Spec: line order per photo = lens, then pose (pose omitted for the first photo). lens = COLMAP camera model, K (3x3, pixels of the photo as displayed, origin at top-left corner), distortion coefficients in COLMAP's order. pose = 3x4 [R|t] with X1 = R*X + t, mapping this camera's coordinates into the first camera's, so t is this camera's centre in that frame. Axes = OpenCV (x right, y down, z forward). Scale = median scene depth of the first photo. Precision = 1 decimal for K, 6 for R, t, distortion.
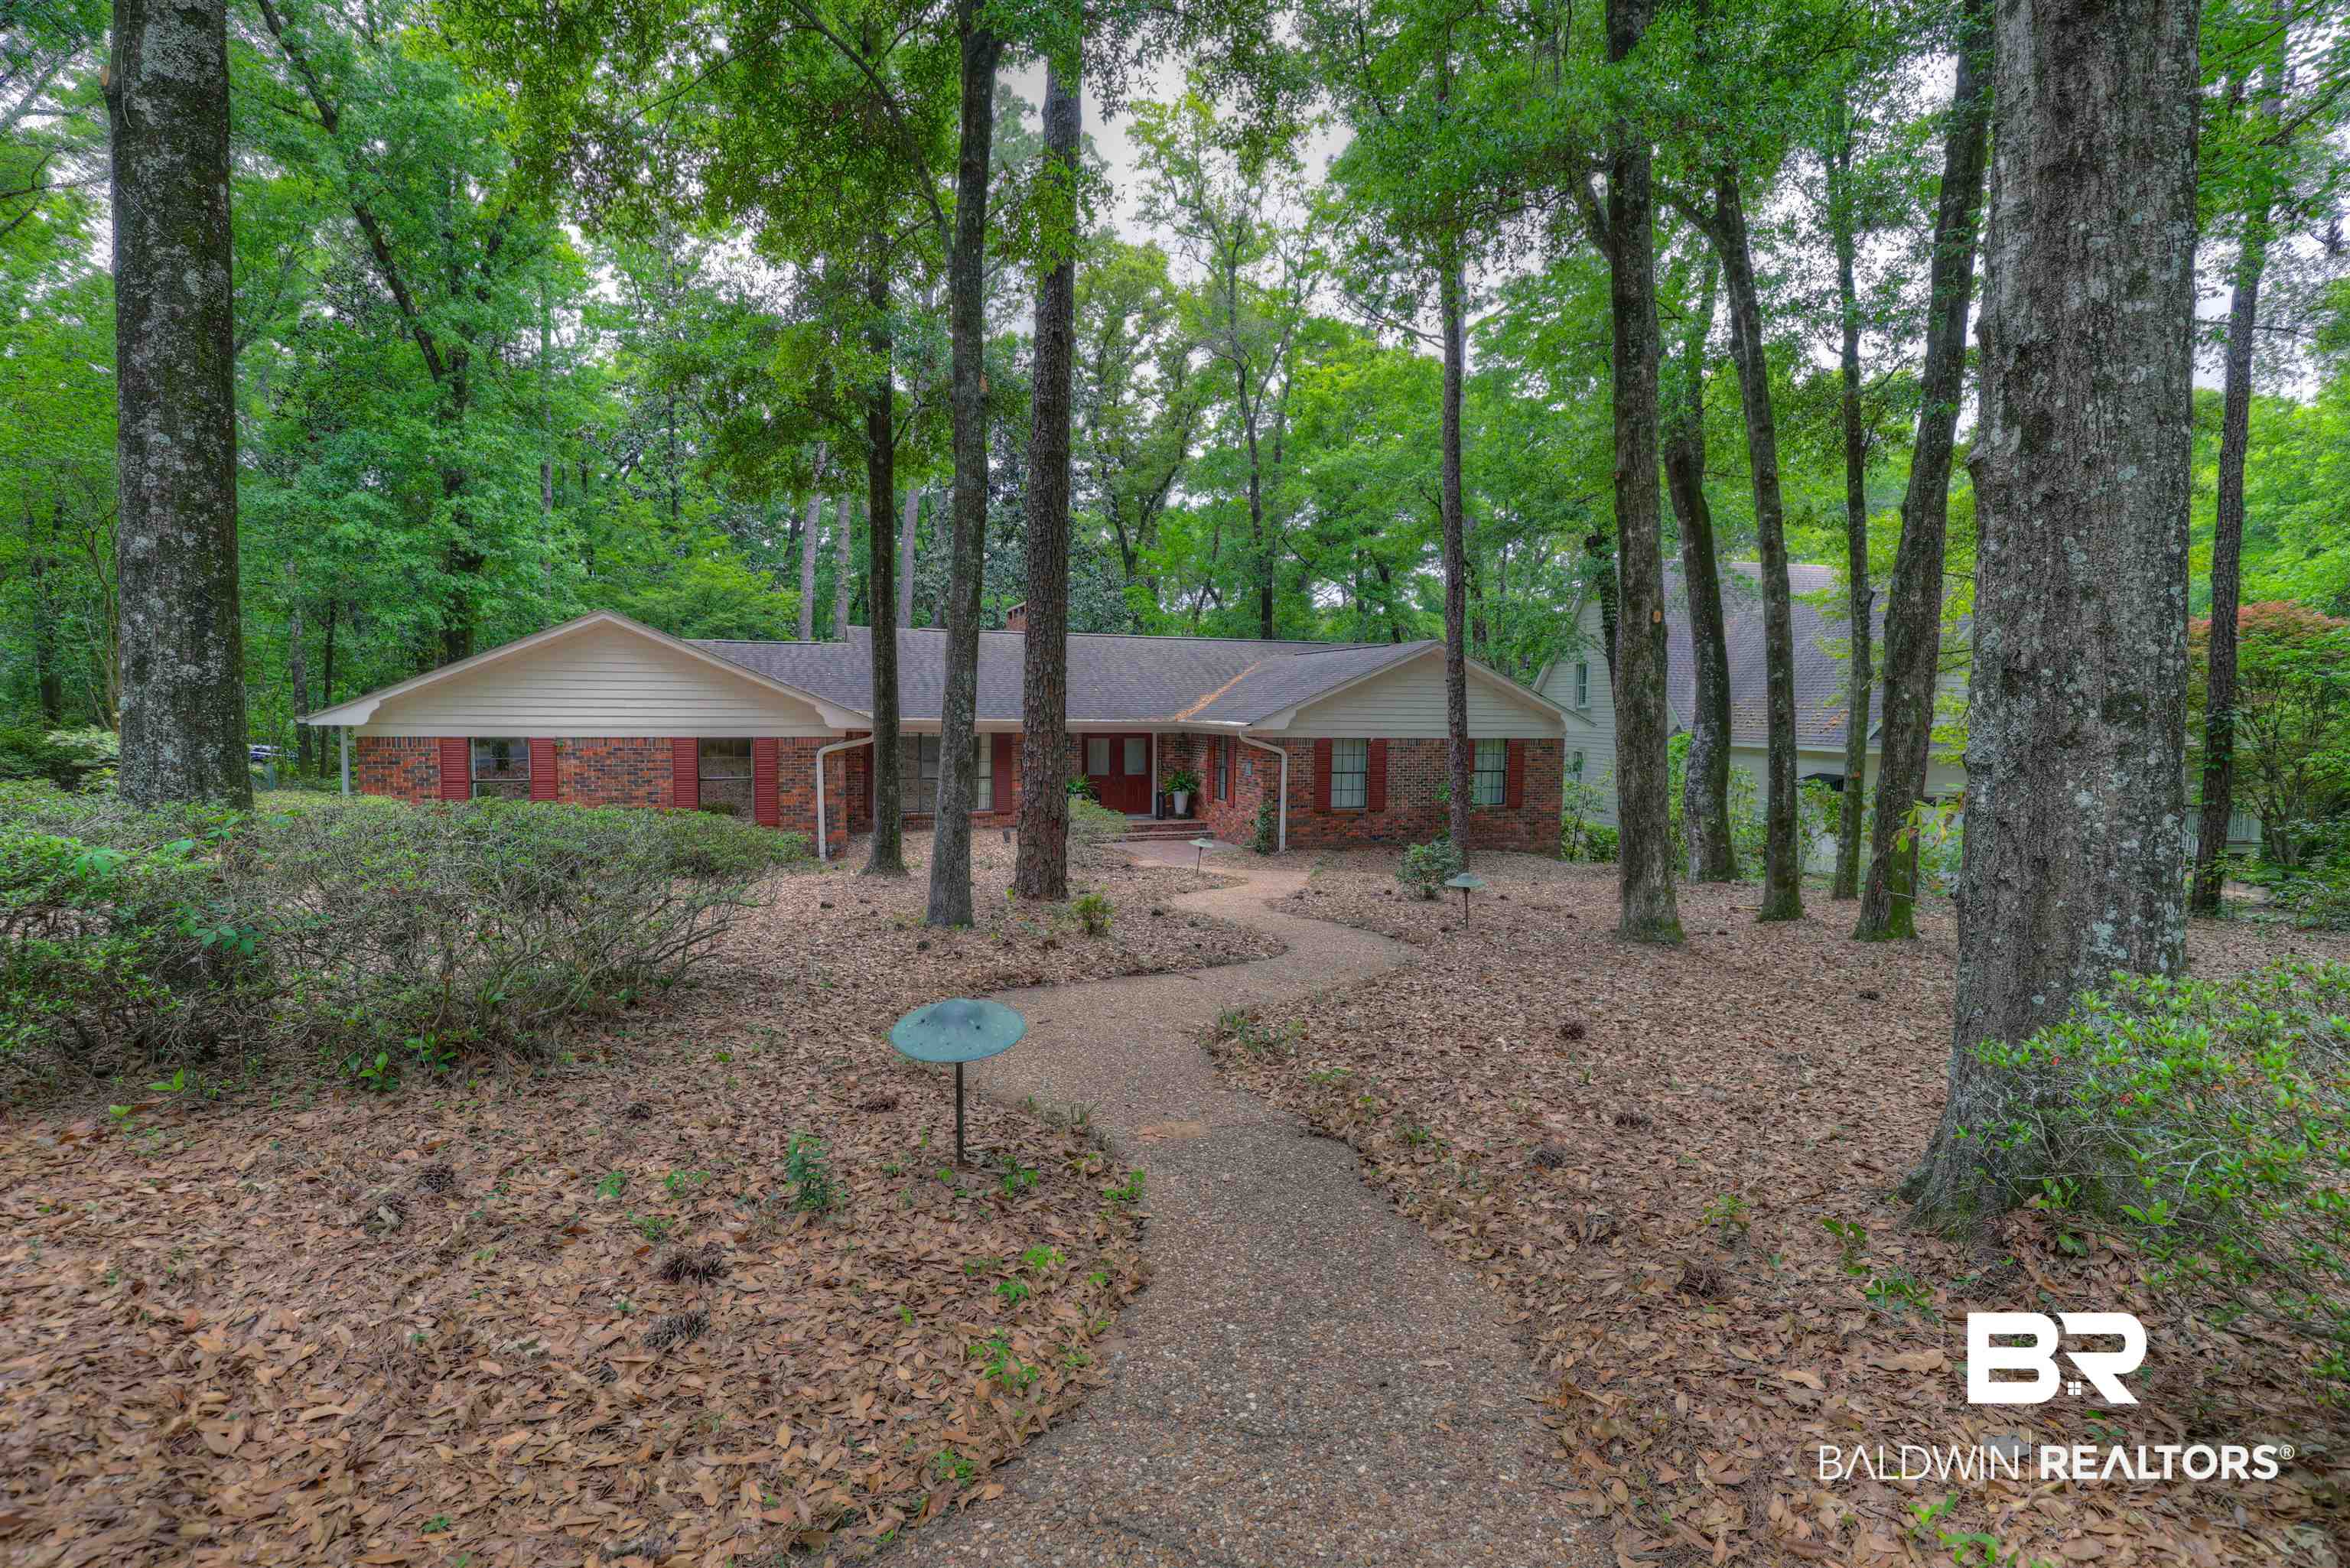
lens RADIAL K [[1078.3, 0, 1173.7], [0, 1078.3, 771.4], [0, 0, 1]] dist [-0.018317, 0.000323]
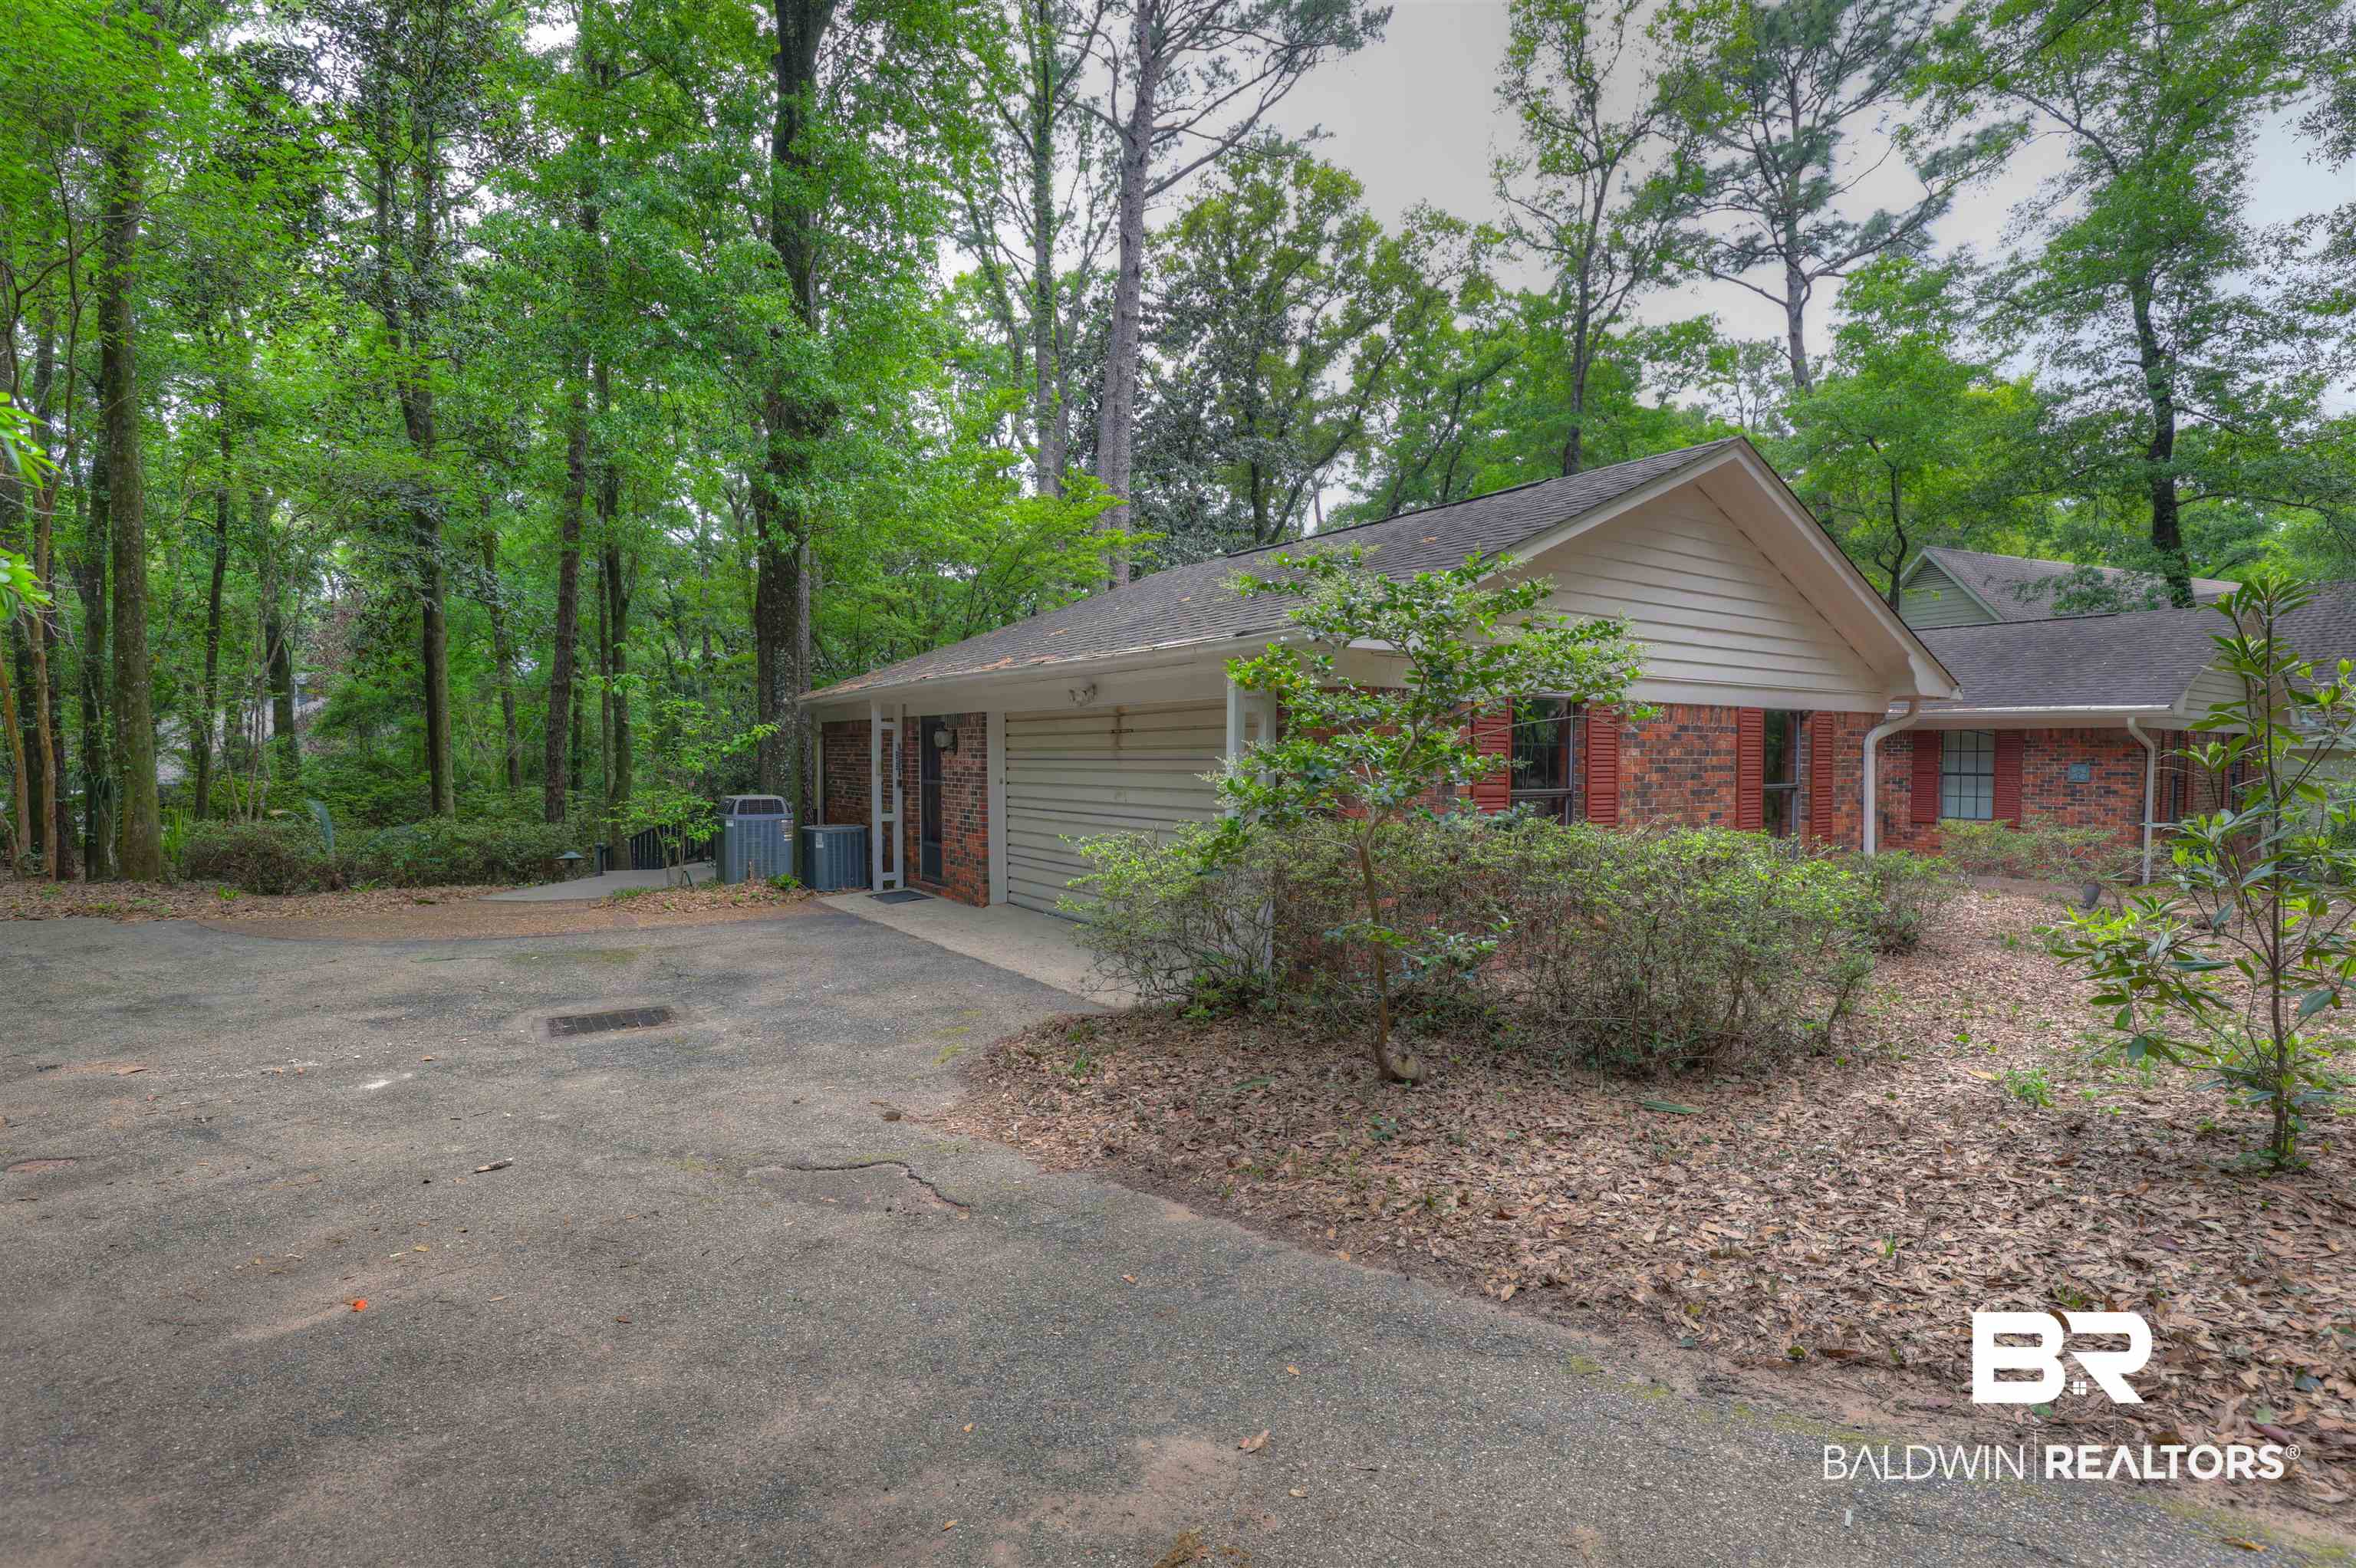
lens RADIAL K [[1092.6, 0, 1167.1], [0, 1092.6, 777.9], [0, 0, 1]] dist [-0.003077, -0.000395]
pose [[0.962298, -0.011198, 0.271768, -0.694580], [0.019879, 0.999376, -0.029213, 0.009790], [-0.271271, 0.033514, 0.961919, 0.451499]]
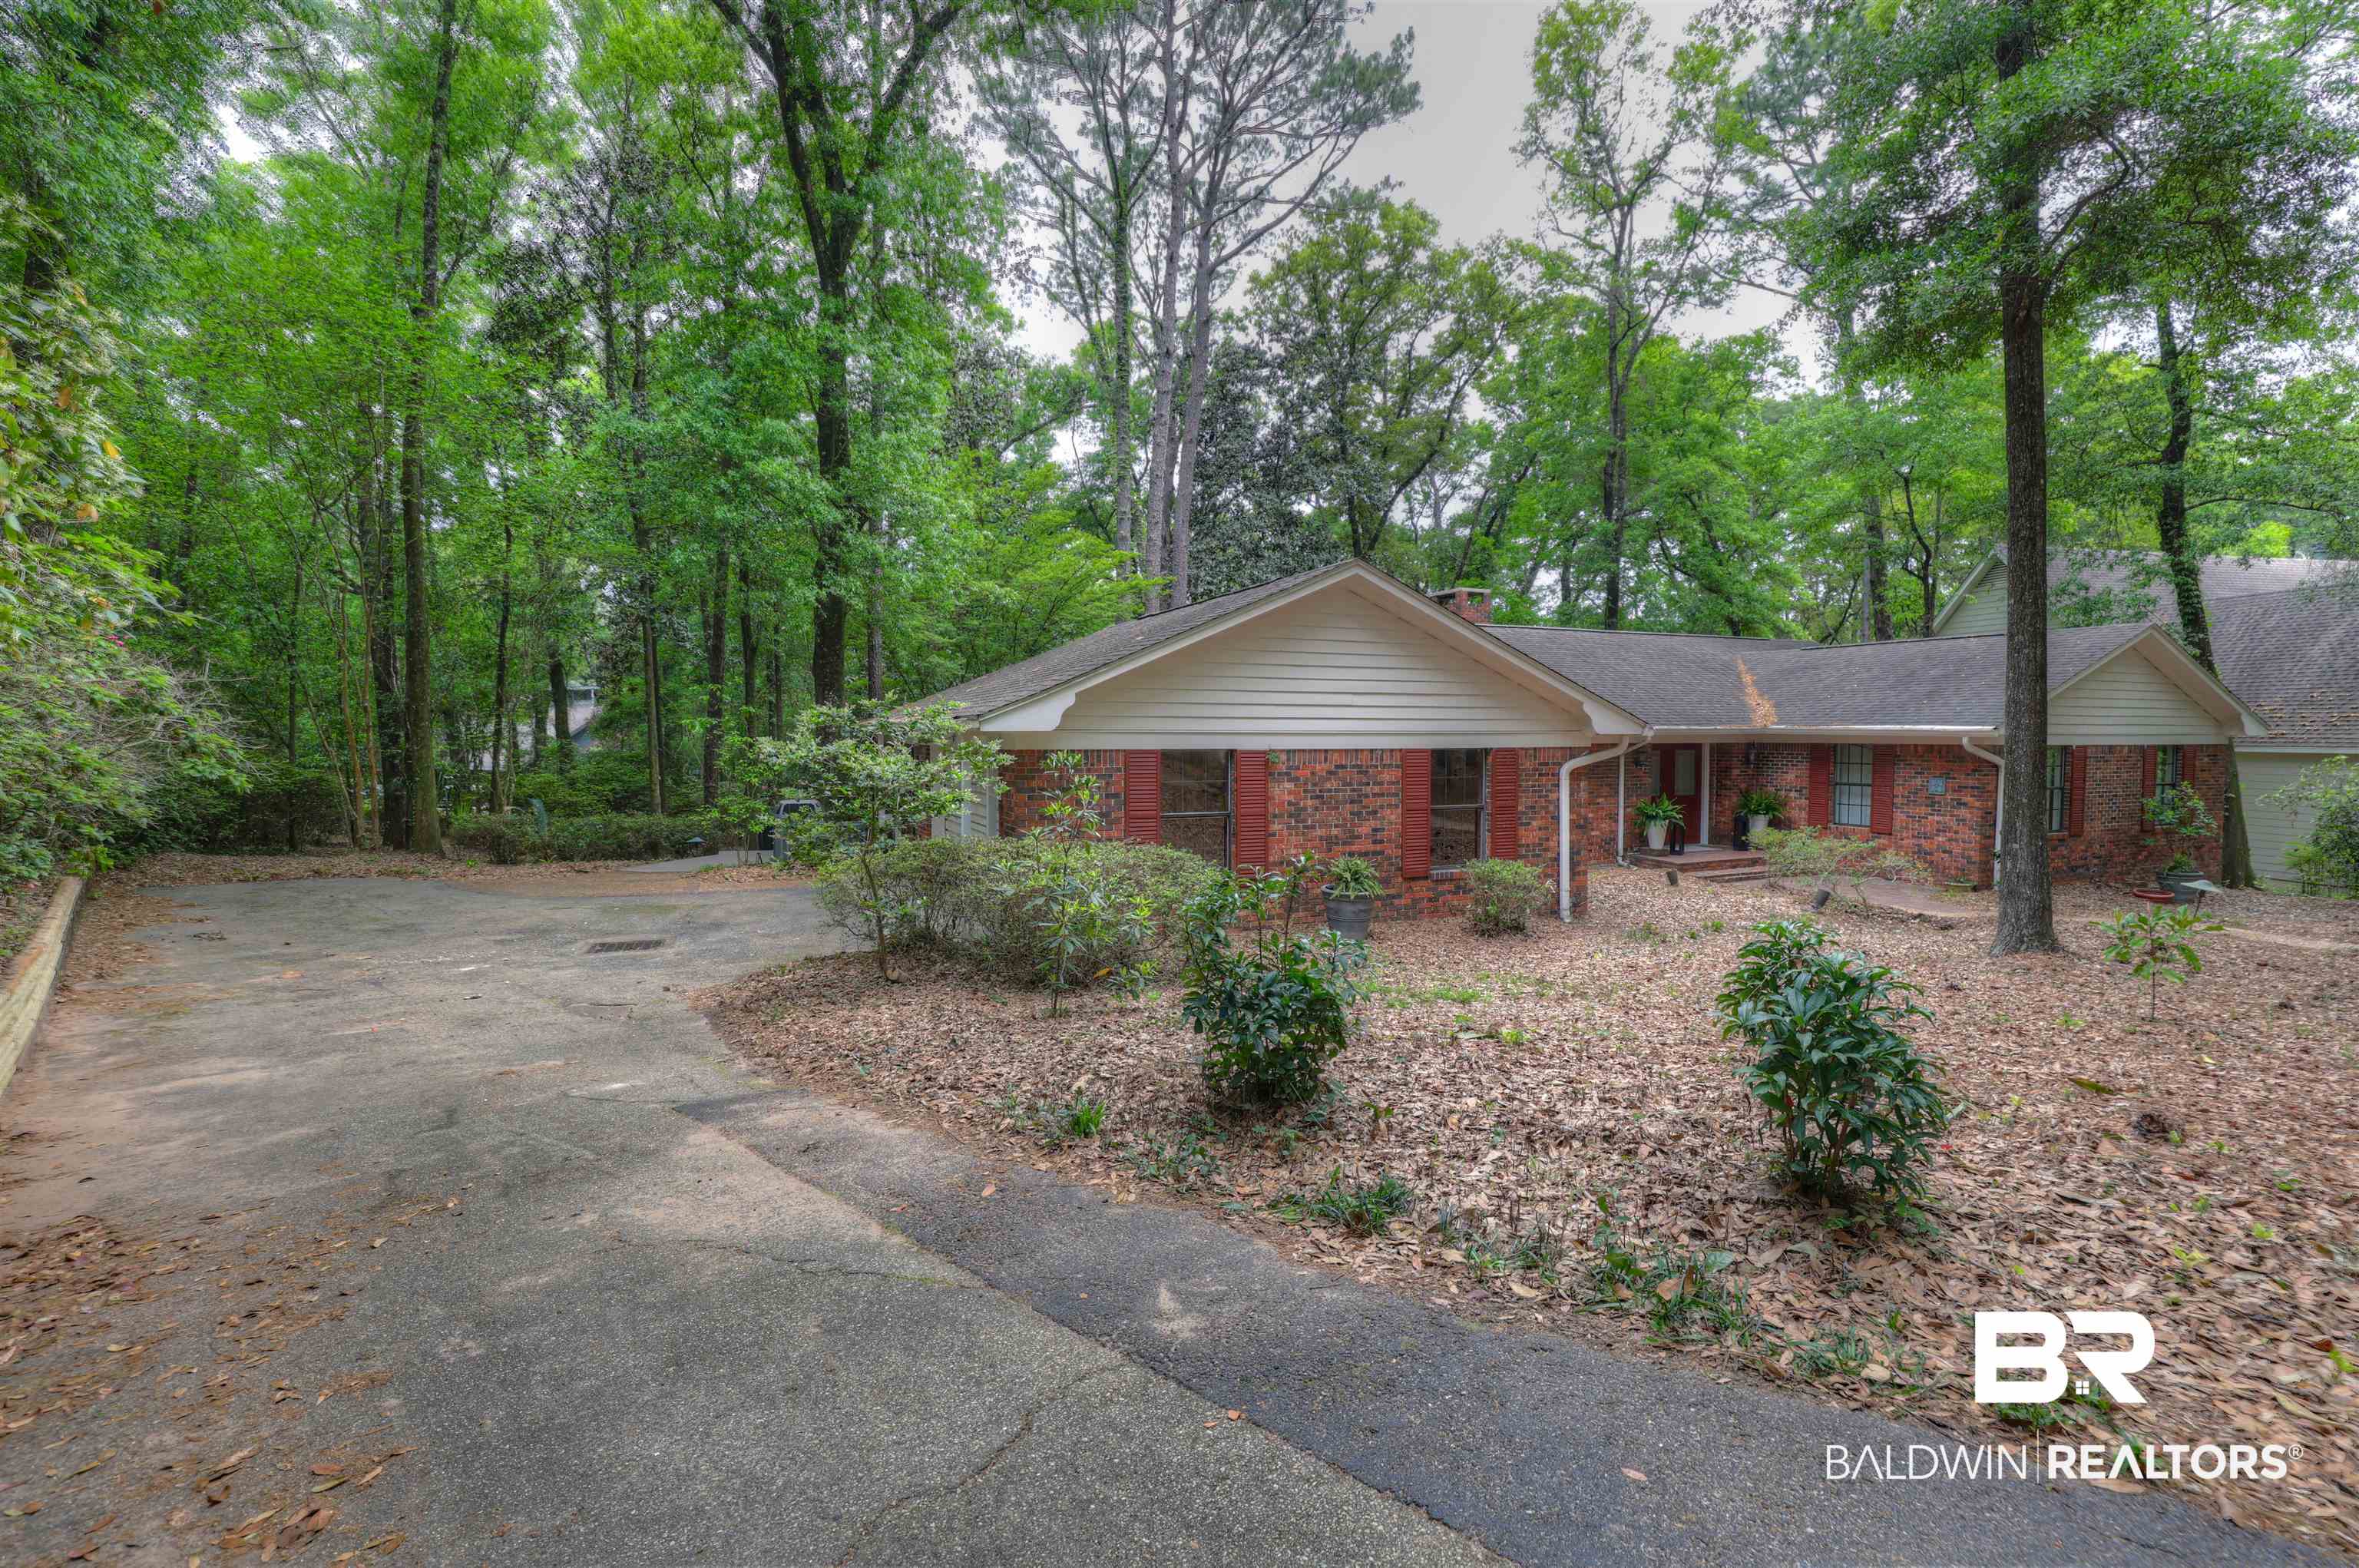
lens RADIAL K [[1082.4, 0, 1178.2], [0, 1082.4, 771.4], [0, 0, 1]] dist [-0.018317, 0.000323]
pose [[0.997393, -0.010942, 0.071330, -0.524472], [0.012461, 0.999704, -0.020882, -0.003400], [-0.071081, 0.021716, 0.997234, 0.249965]]
